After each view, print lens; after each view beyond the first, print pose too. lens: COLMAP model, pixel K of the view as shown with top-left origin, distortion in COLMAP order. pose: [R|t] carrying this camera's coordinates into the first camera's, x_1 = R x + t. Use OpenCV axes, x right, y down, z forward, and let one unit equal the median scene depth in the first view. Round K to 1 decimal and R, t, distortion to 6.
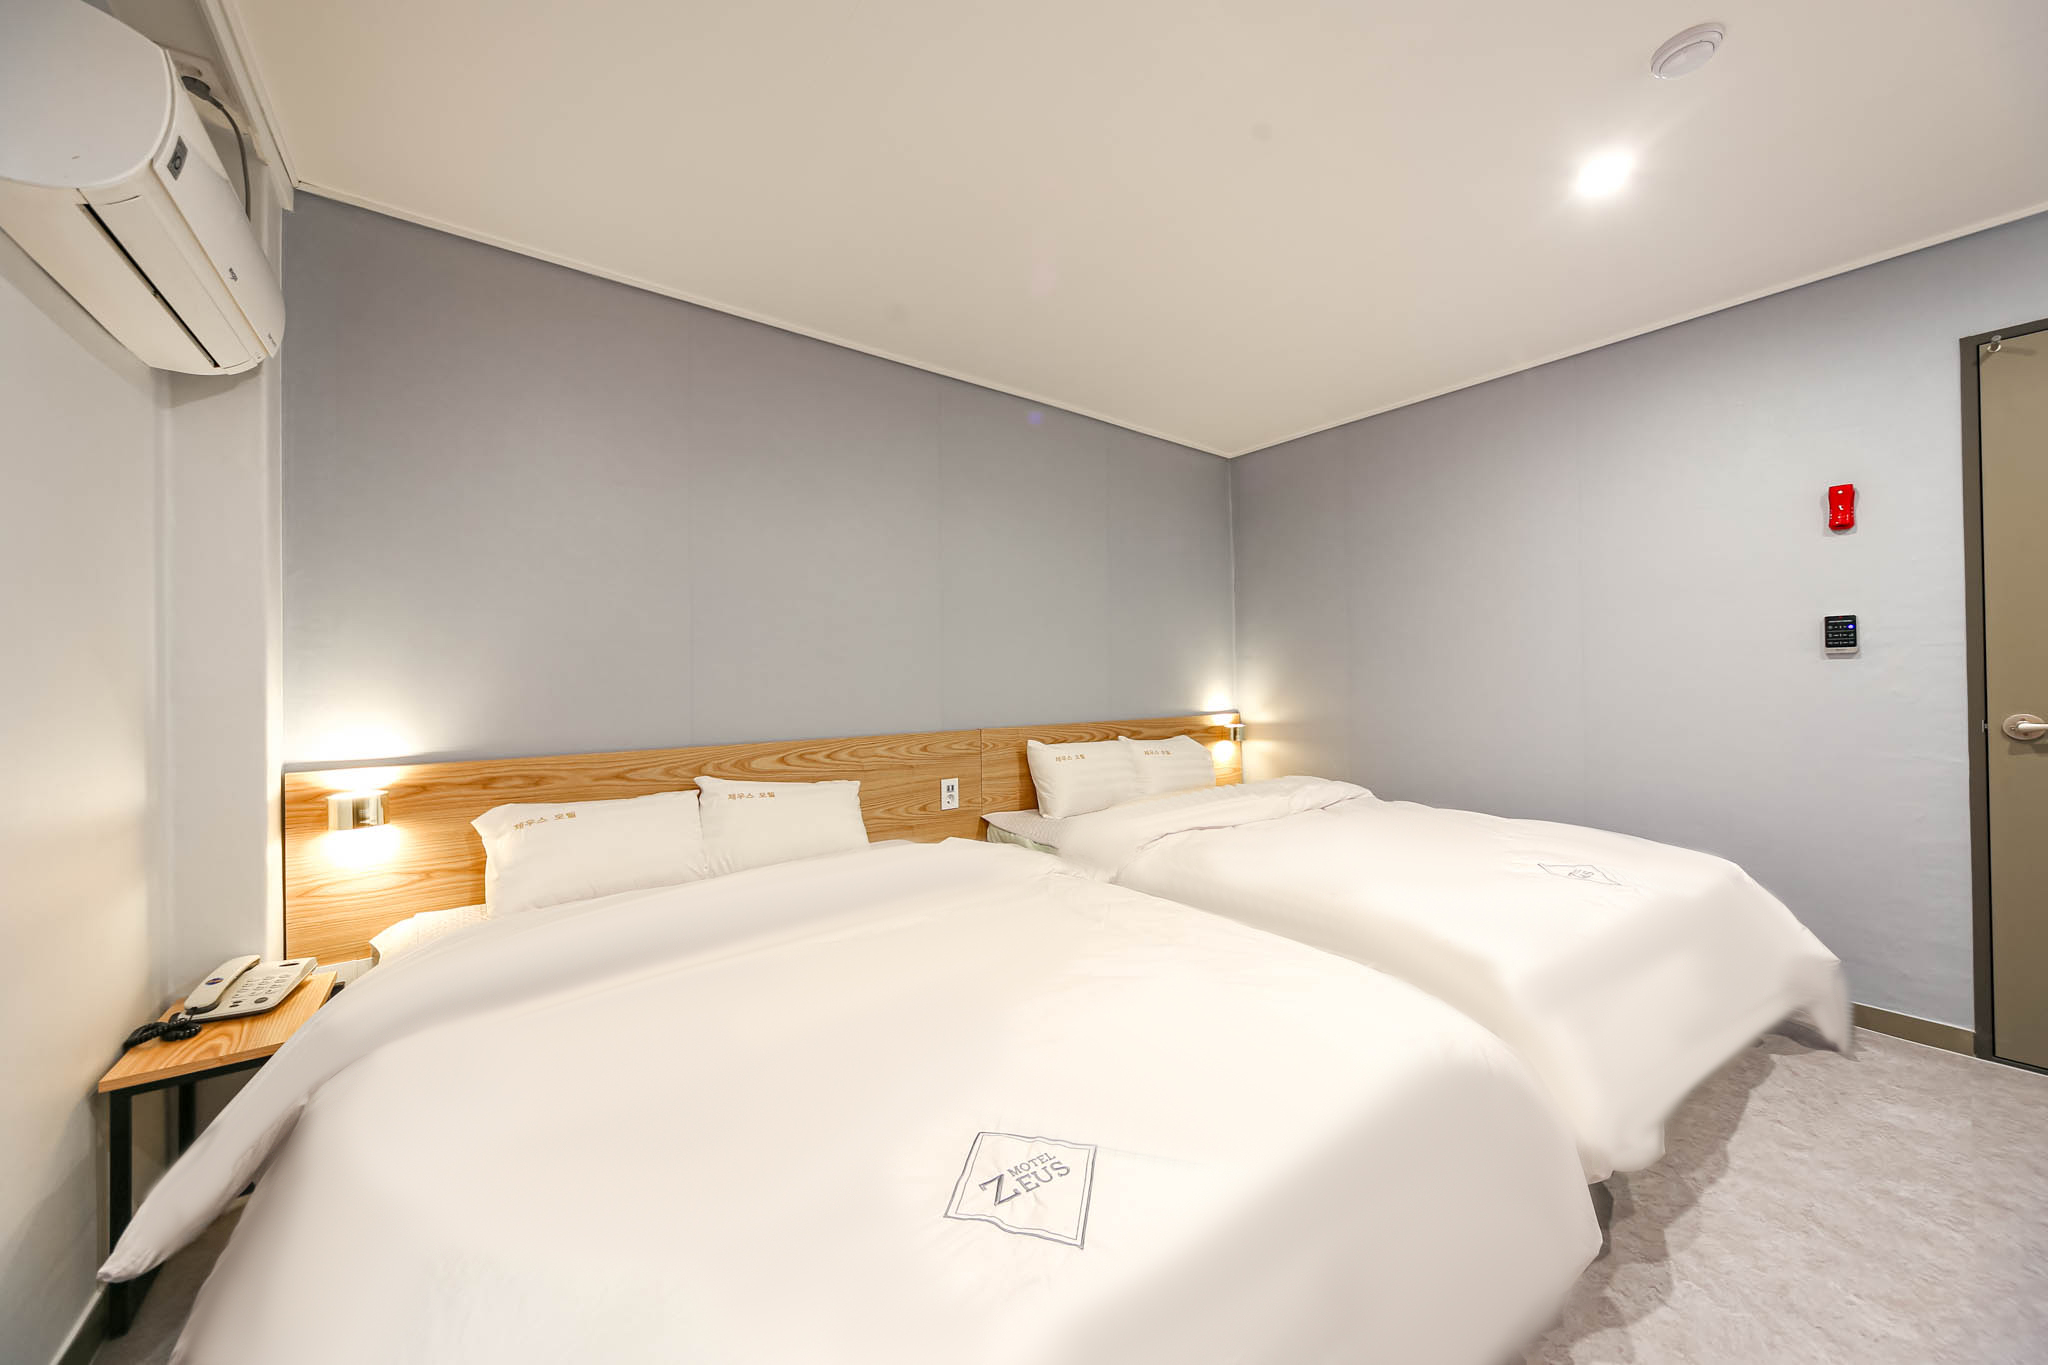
lens RADIAL K [[728.3, 0, 1013.4], [0, 728.3, 684.4], [0, 0, 1]] dist [-0.020315, -0.000551]
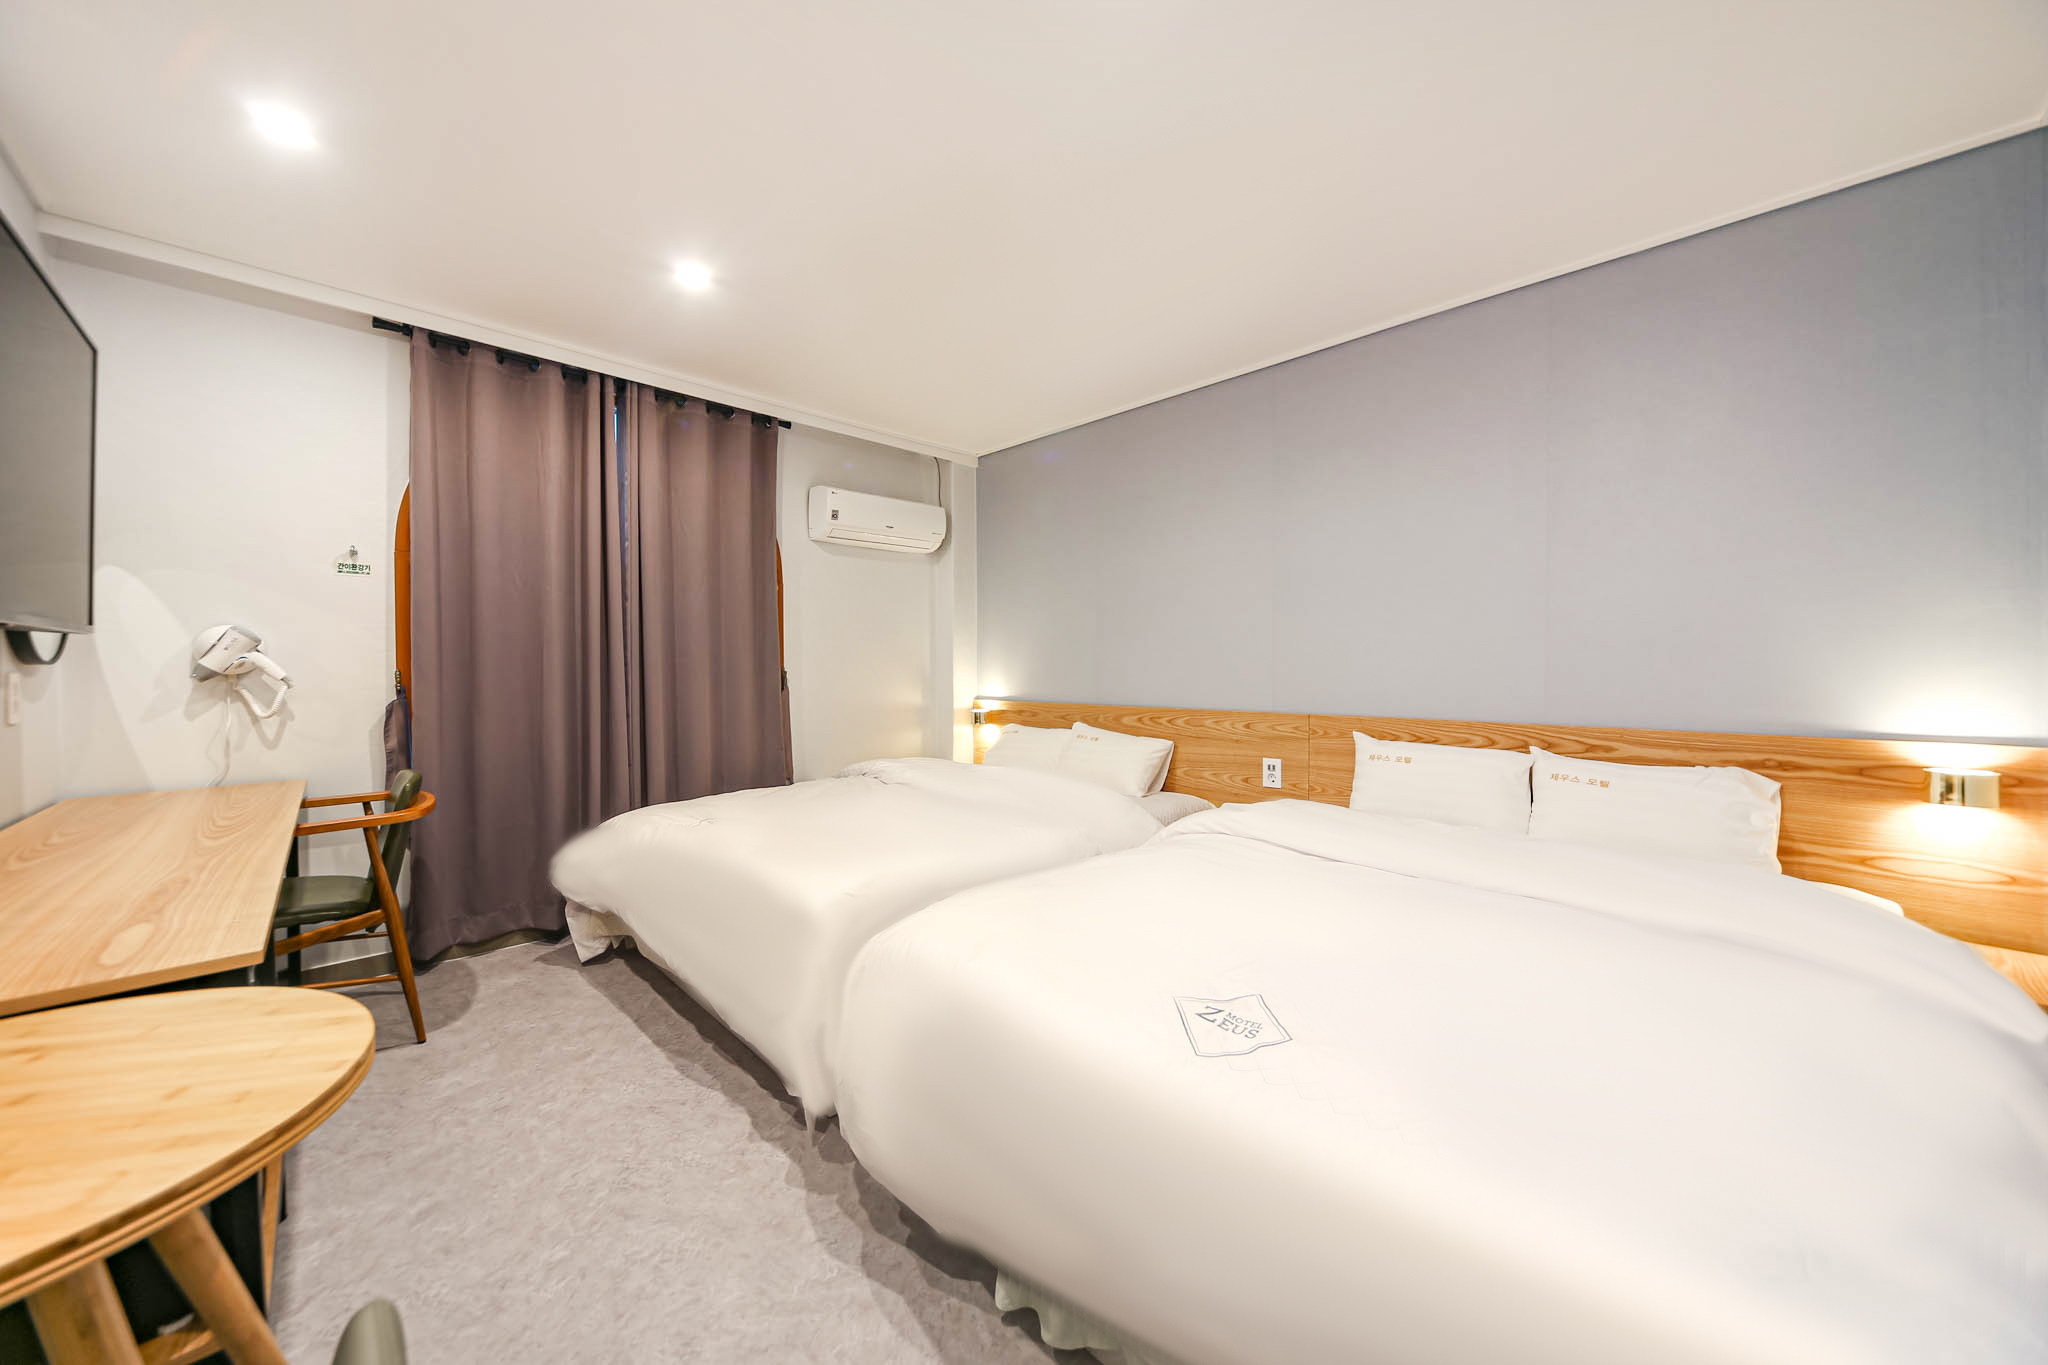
lens RADIAL K [[728.3, 0, 1012.8], [0, 728.3, 669.7], [0, 0, 1]] dist [-0.020315, -0.000551]
pose [[0.121209, 0.032474, -0.992096, 0.977753], [0.013581, 0.999317, 0.034369, -0.041465], [0.992534, -0.017640, 0.120685, 0.554373]]
